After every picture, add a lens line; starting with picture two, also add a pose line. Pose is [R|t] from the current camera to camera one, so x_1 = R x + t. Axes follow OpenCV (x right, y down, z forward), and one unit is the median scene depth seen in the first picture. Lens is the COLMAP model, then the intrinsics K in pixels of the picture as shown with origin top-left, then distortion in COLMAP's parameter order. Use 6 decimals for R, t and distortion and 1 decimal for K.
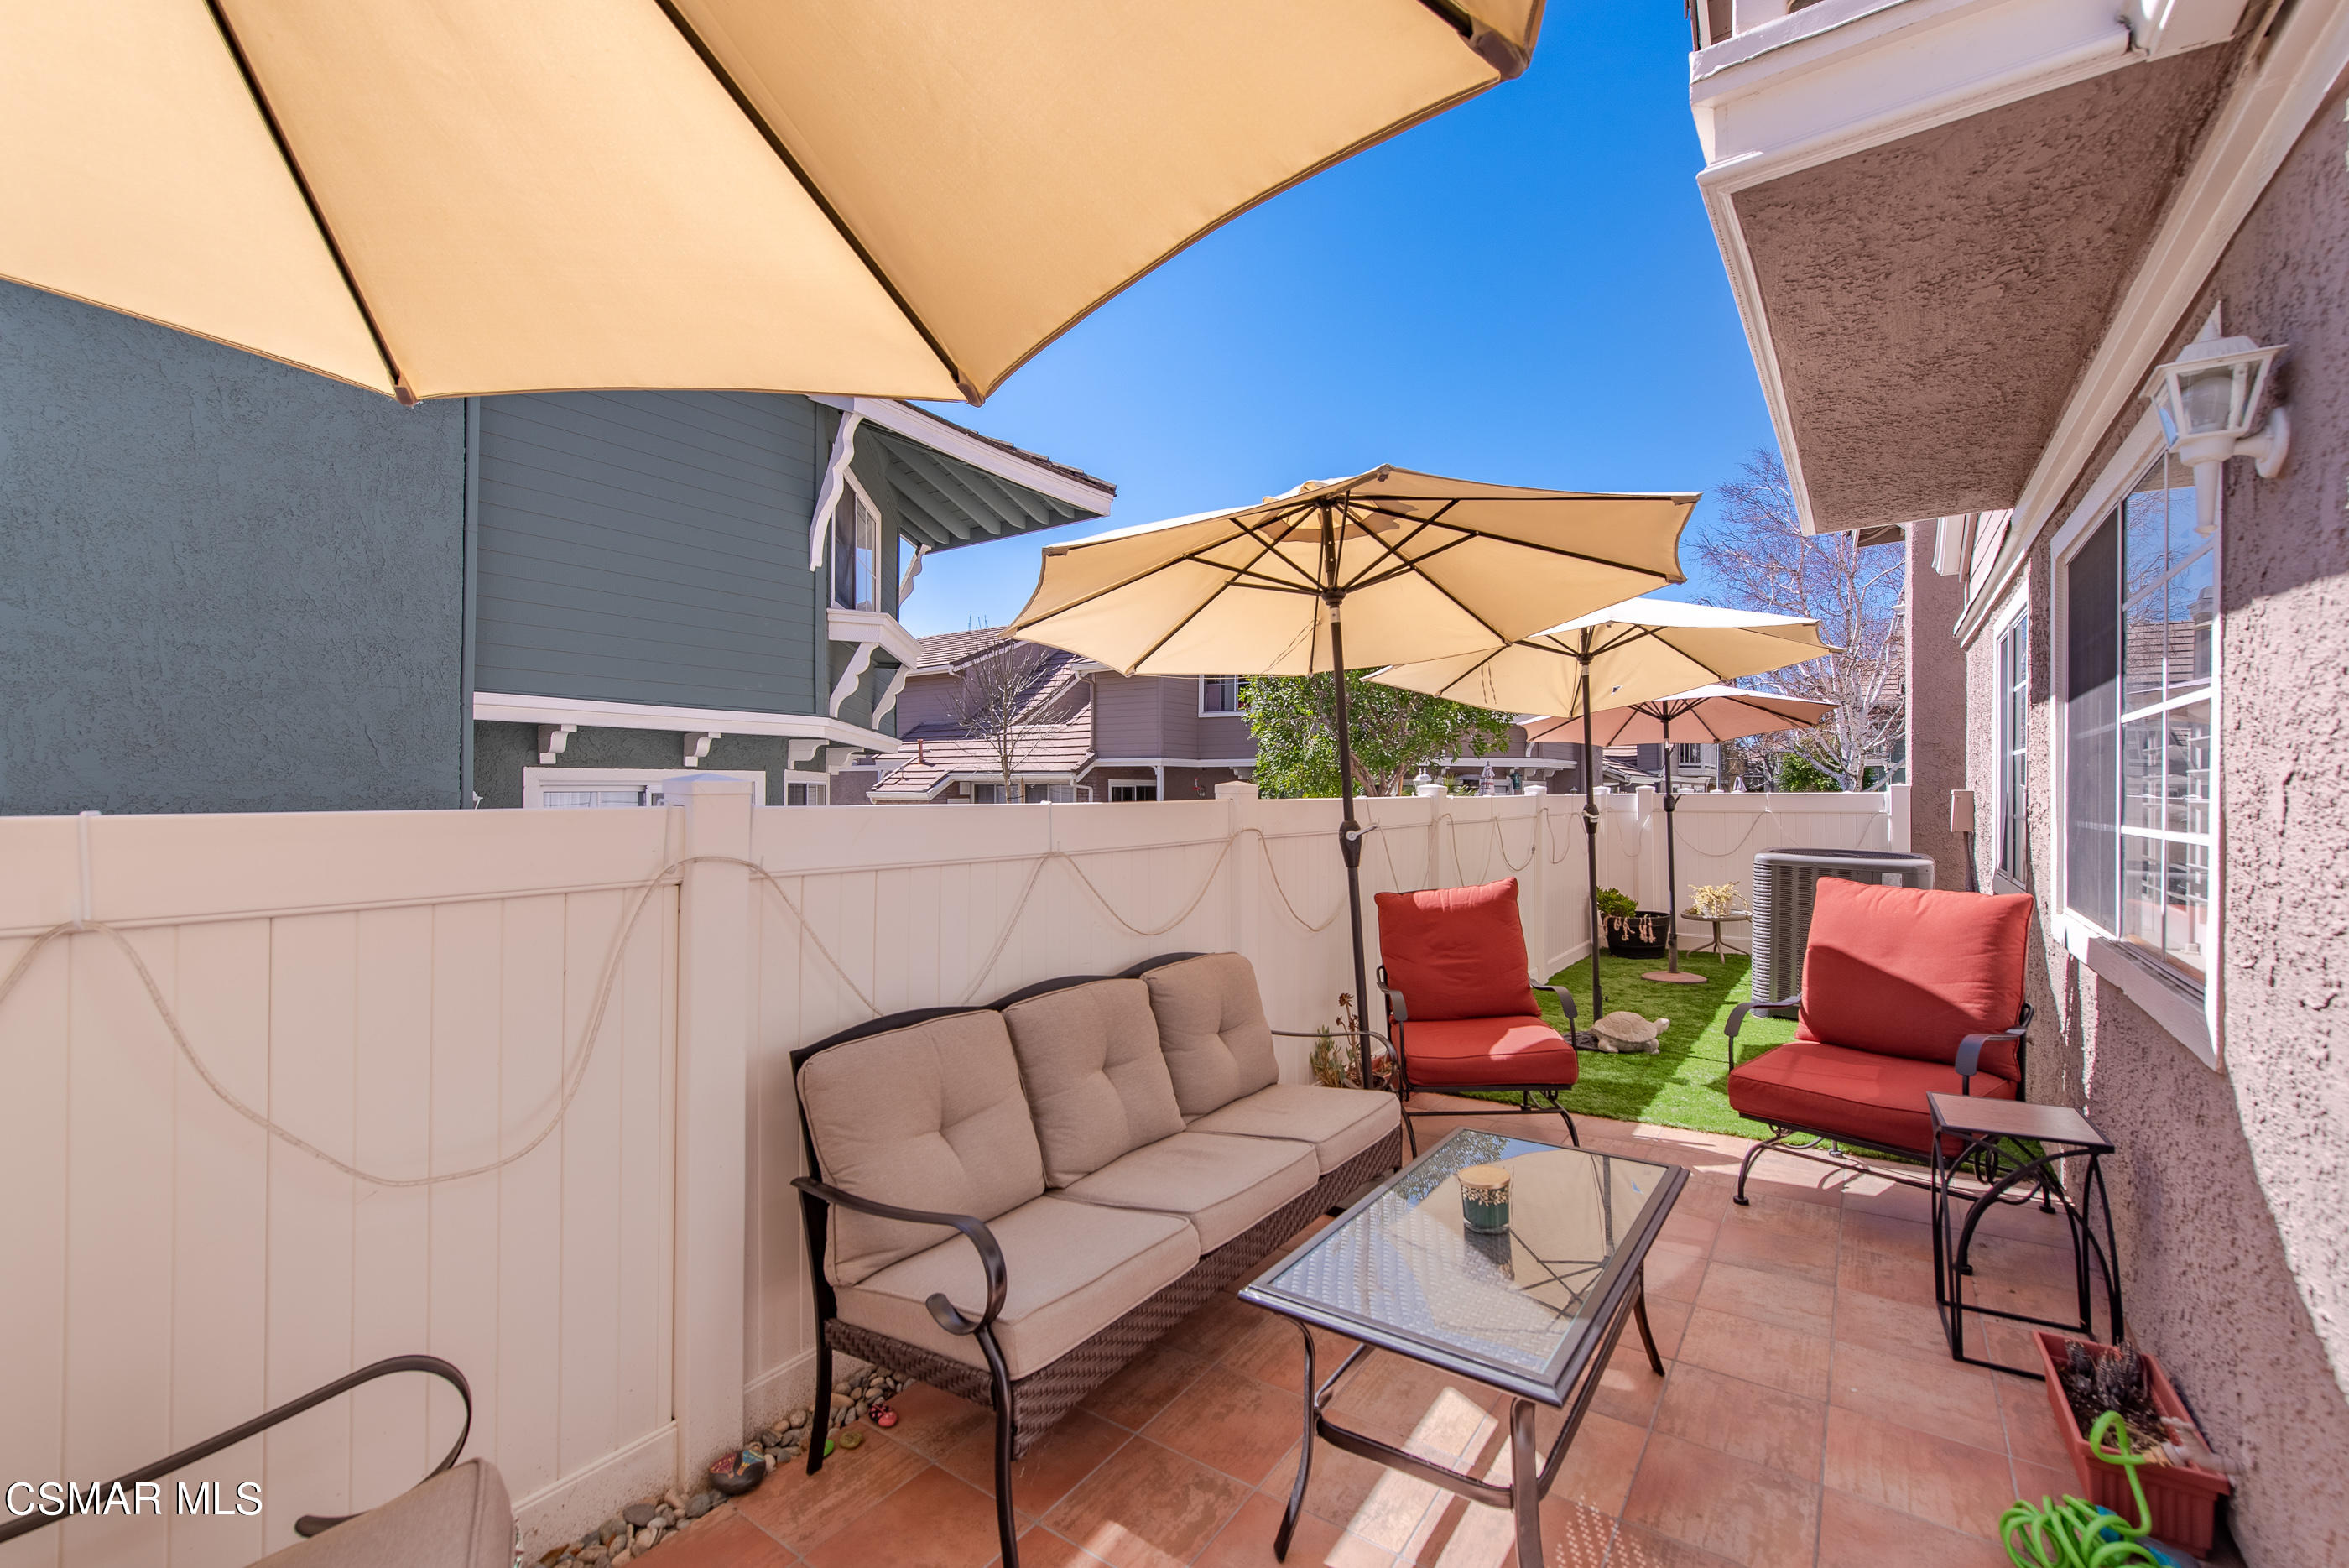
lens RADIAL K [[926.0, 0, 1207.6], [0, 926.0, 782.9], [0, 0, 1]] dist [0.017495, -0.005266]
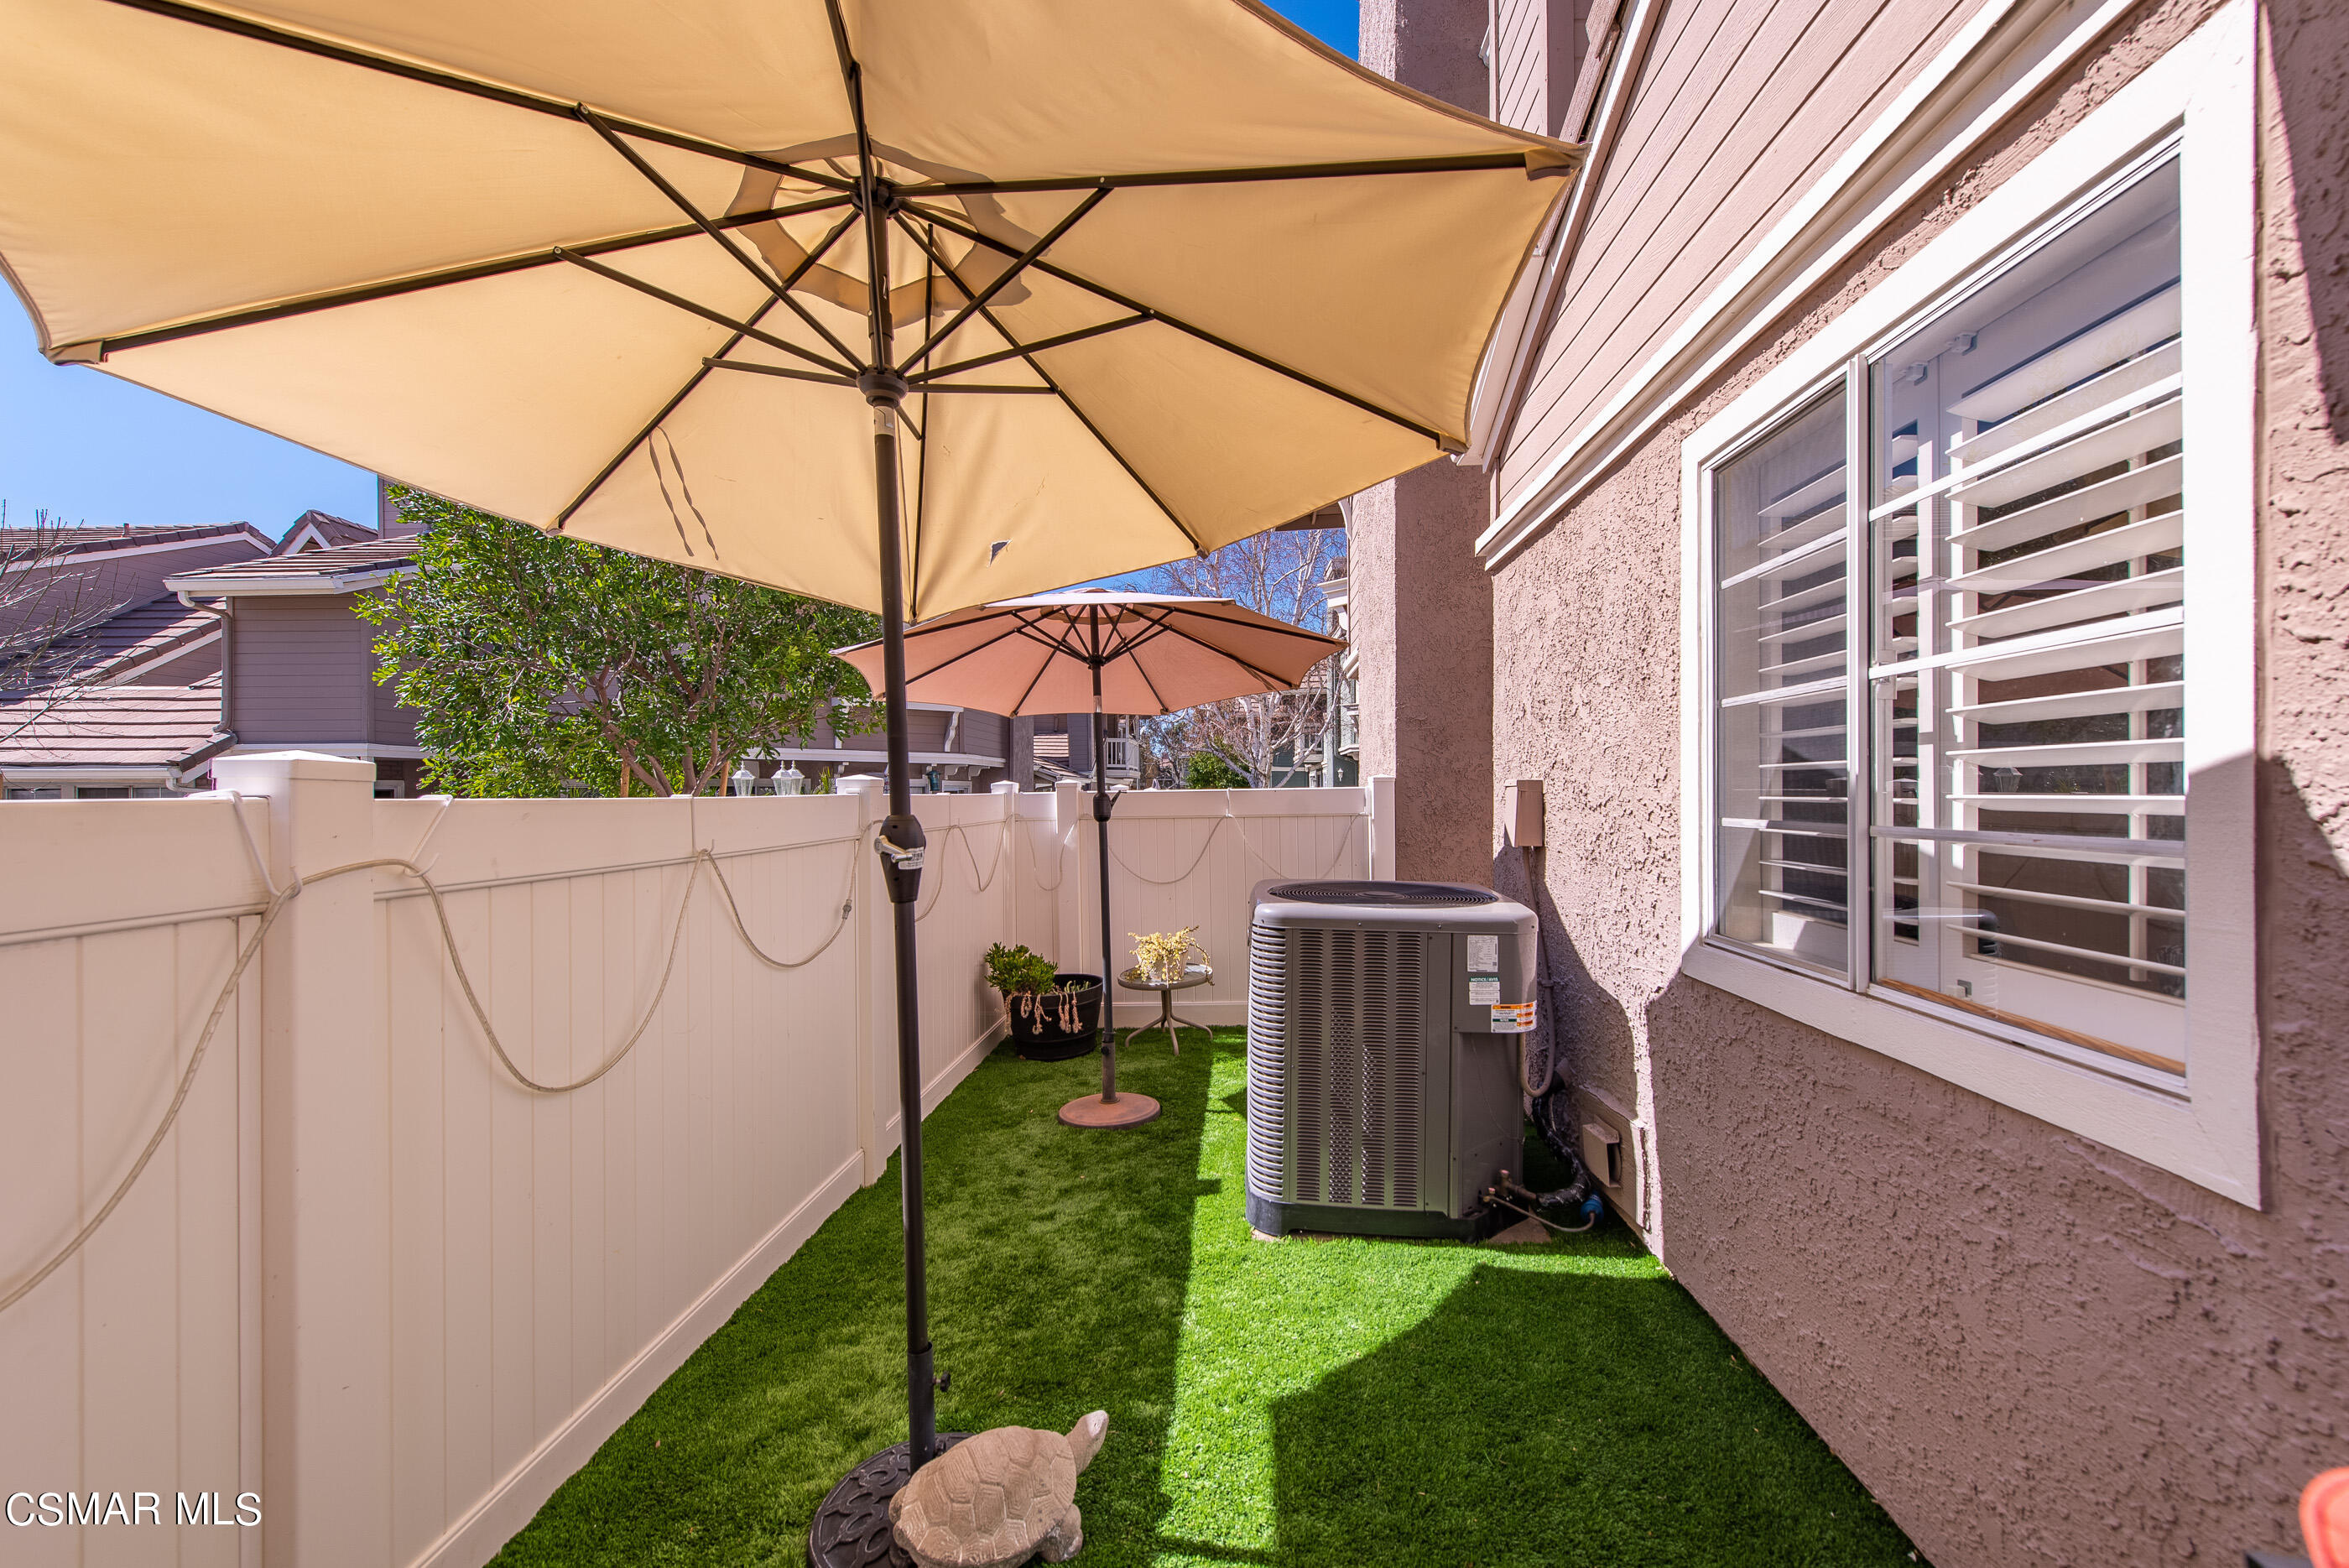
lens RADIAL K [[926.0, 0, 1179.6], [0, 926.0, 778.6], [0, 0, 1]] dist [0.017495, -0.005266]
pose [[0.852904, 0.000833, 0.522067, 0.214233], [0.003816, 0.999962, -0.007829, 0.008040], [-0.522053, 0.008669, 0.852869, 0.437446]]
